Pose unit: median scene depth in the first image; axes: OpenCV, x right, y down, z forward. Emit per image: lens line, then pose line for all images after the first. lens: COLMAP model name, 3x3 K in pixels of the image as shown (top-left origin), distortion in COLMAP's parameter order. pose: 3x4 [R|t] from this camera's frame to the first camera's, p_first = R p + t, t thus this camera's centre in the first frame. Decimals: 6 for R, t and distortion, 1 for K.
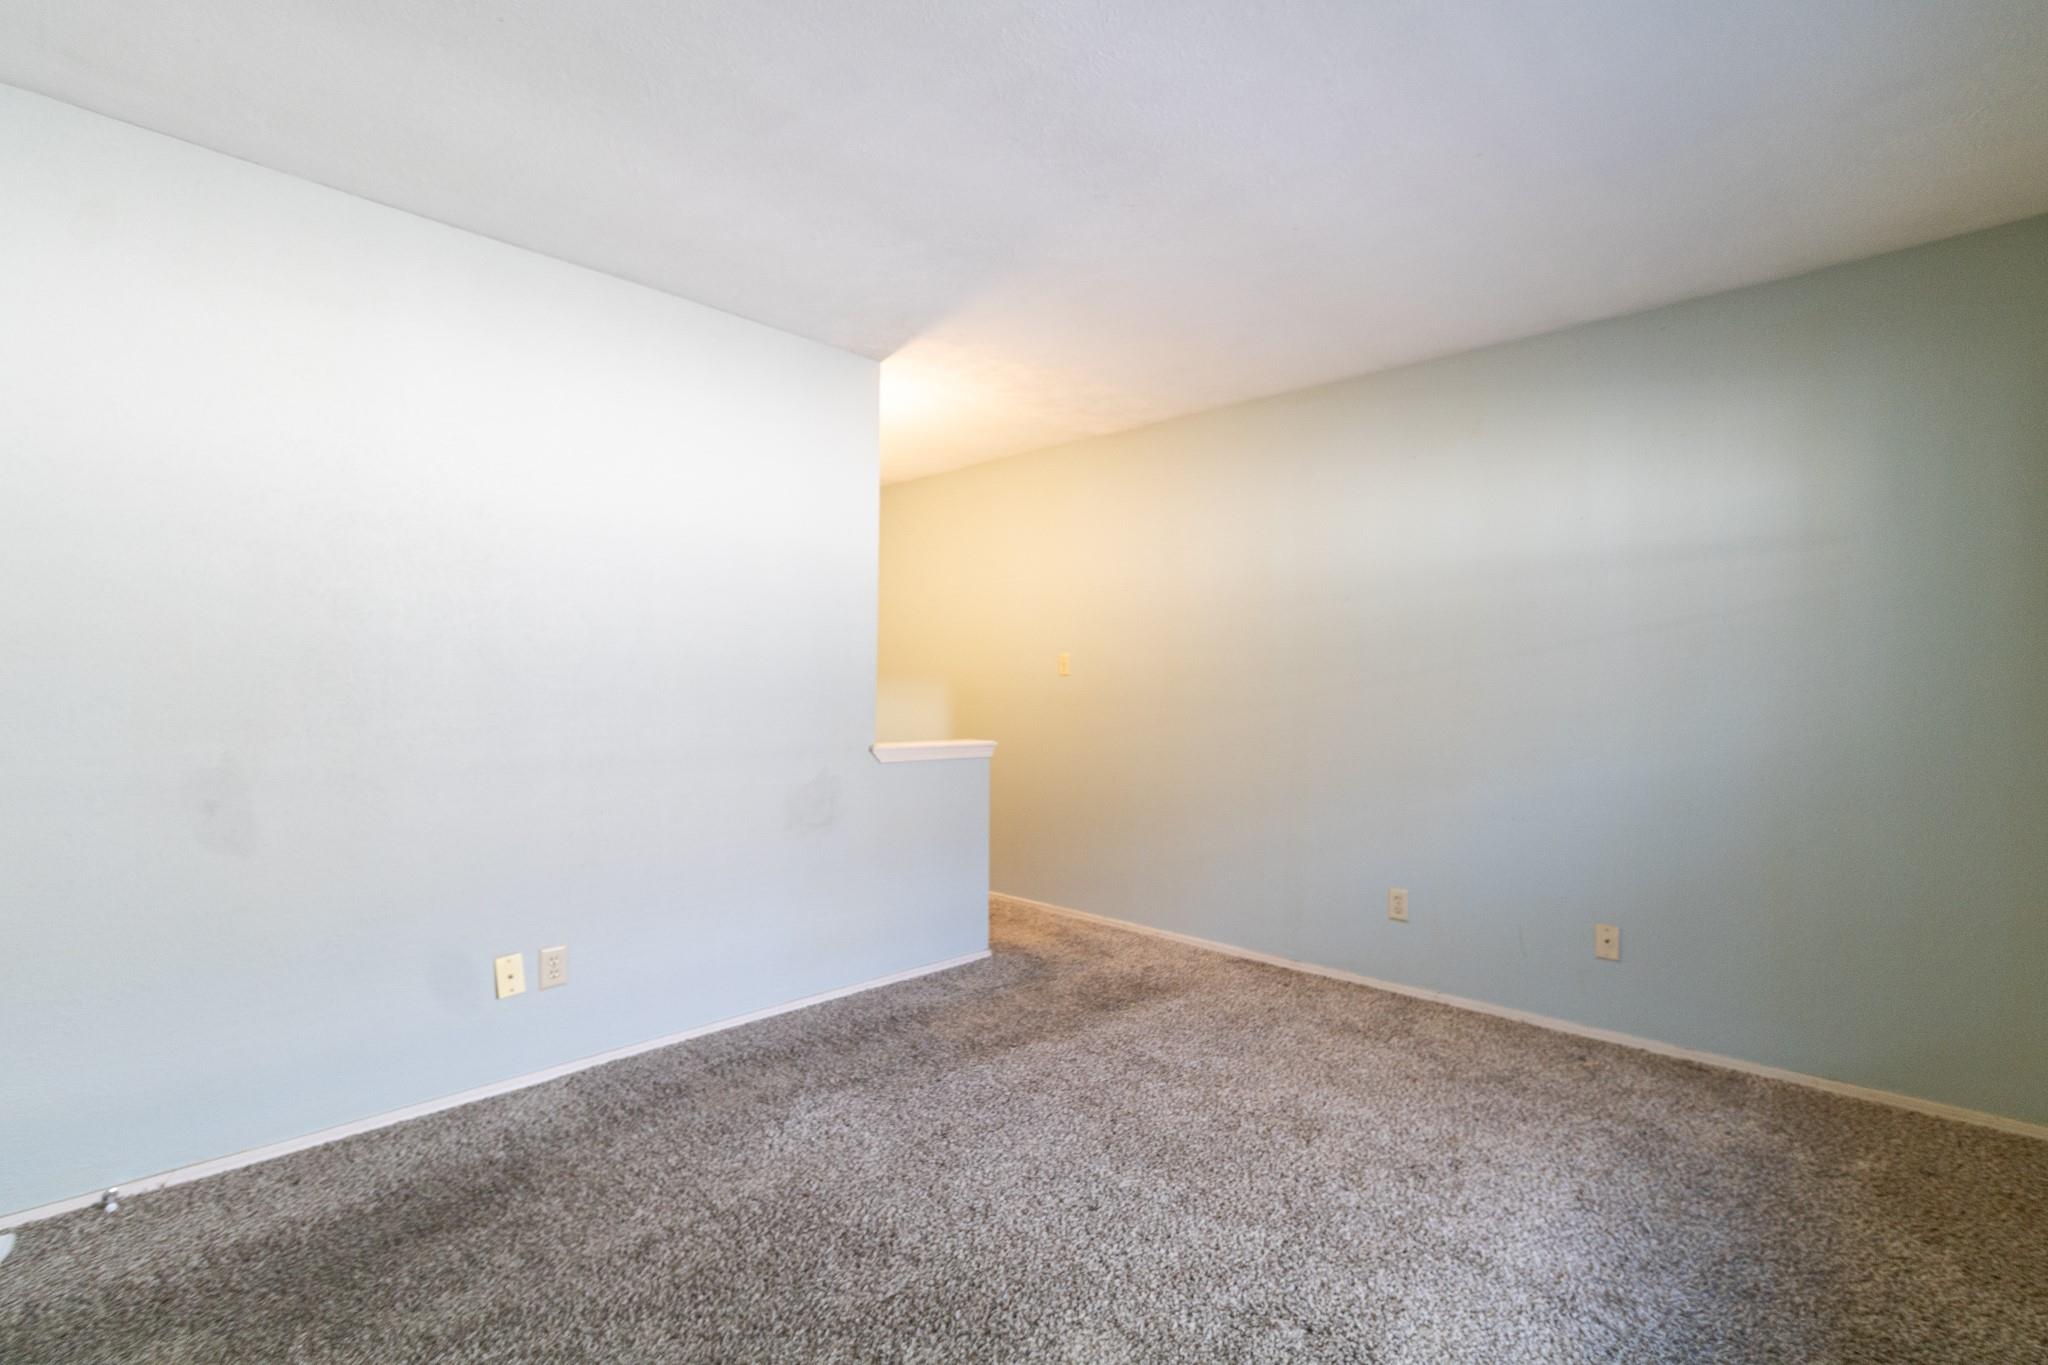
lens RADIAL K [[1010.9, 0, 1023.8], [0, 1010.9, 626.7], [0, 0, 1]] dist [0.002648, 0.000726]
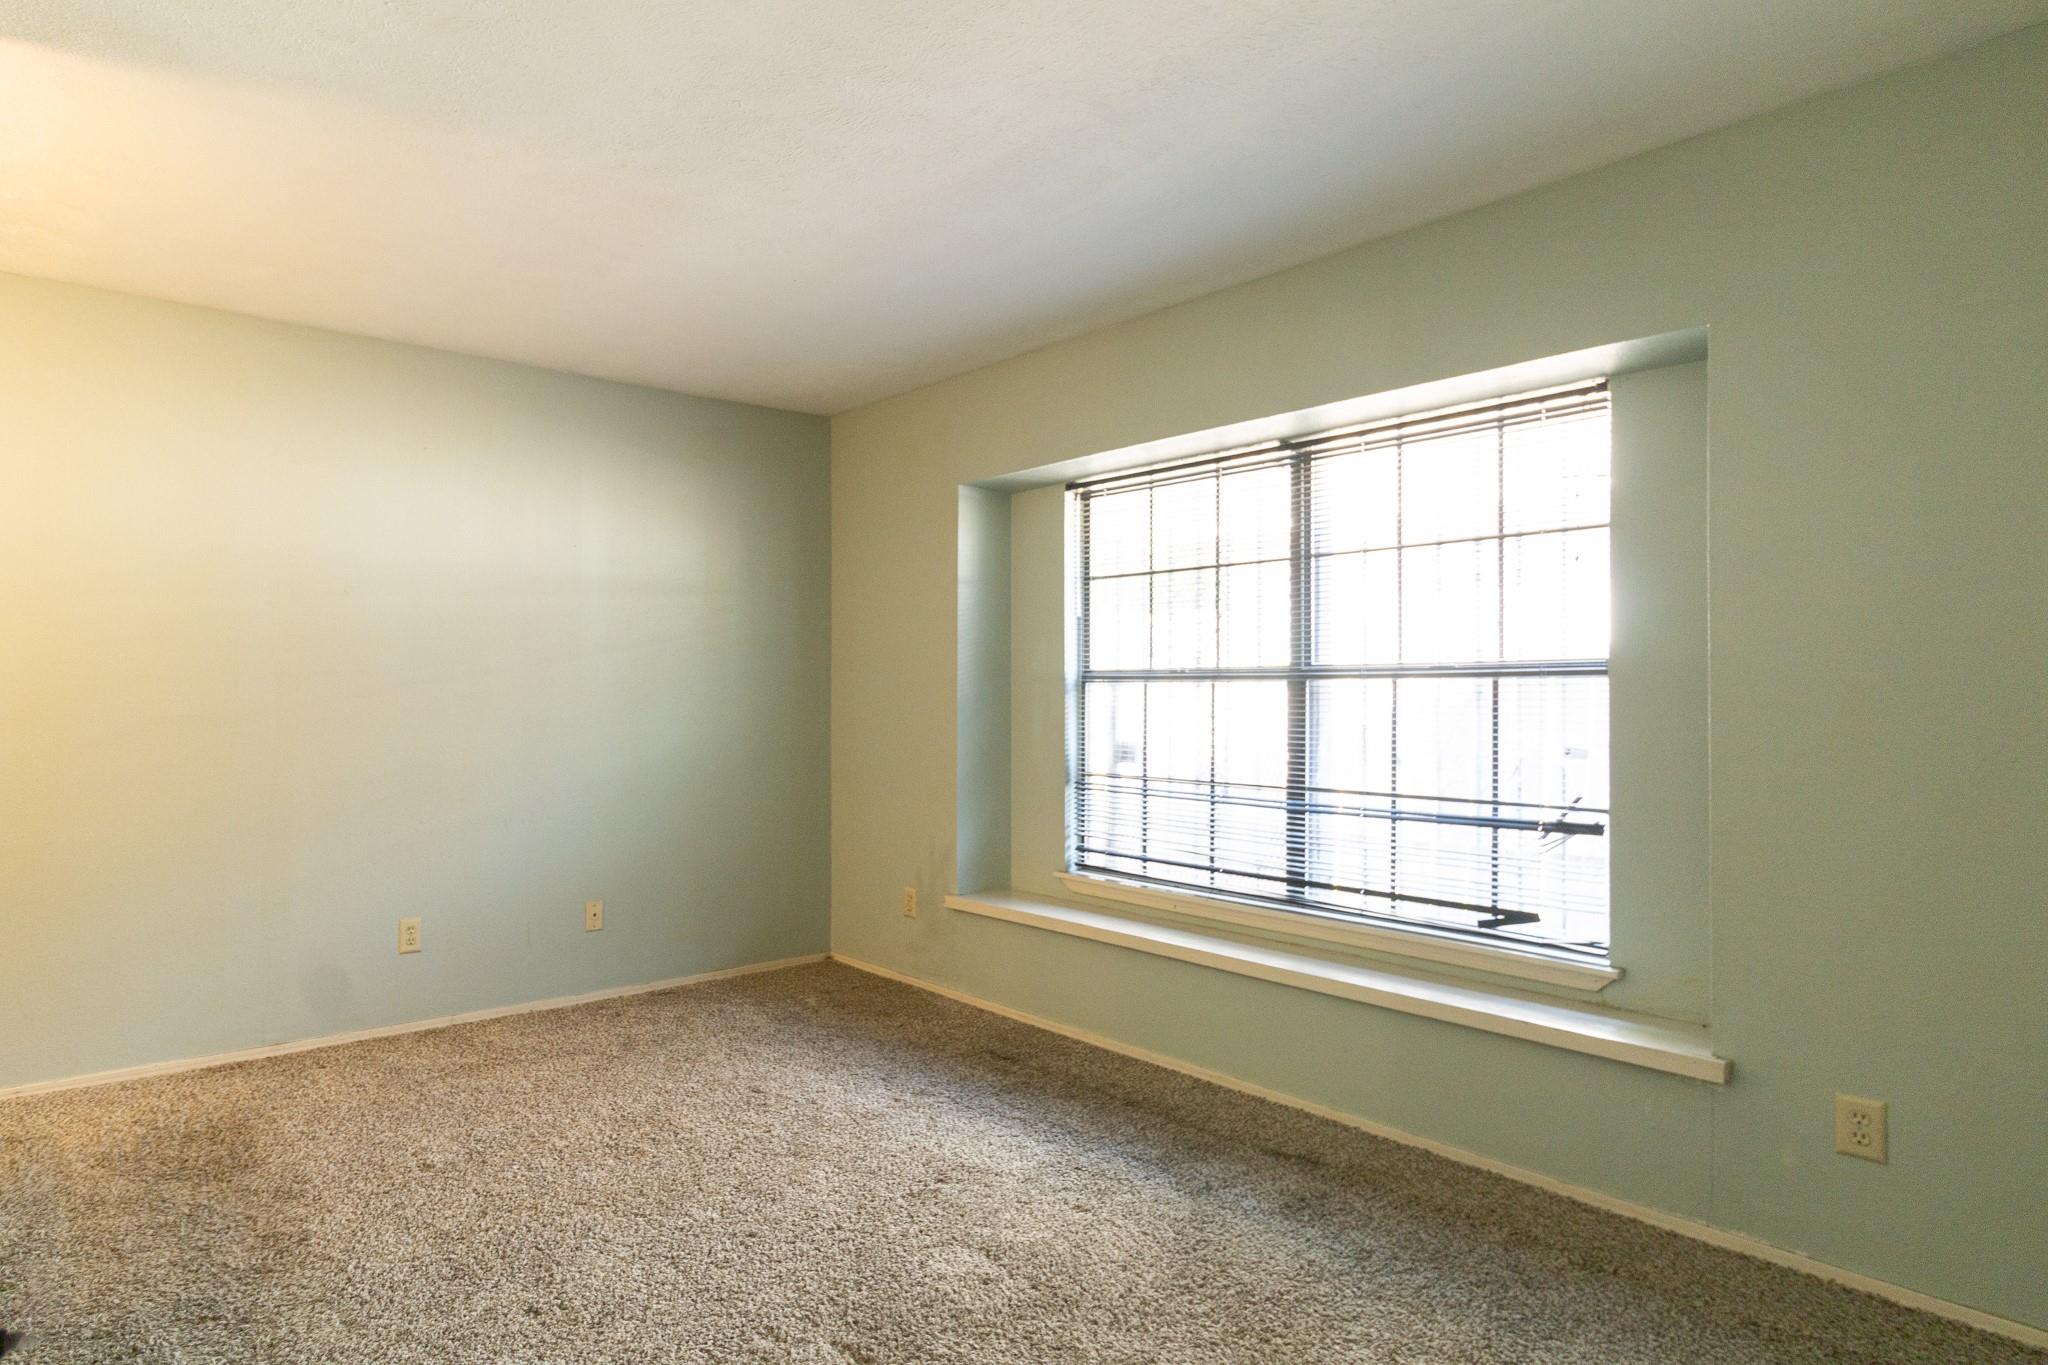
lens RADIAL K [[1046.4, 0, 1024.0], [0, 1046.4, 682.5], [0, 0, 1]] dist [0.000089, -0.000023]
pose [[0.066093, 0.011885, 0.997743, -0.630188], [-0.065898, 0.997798, -0.007520, 0.023652], [-0.995635, -0.065252, 0.066731, 0.484363]]
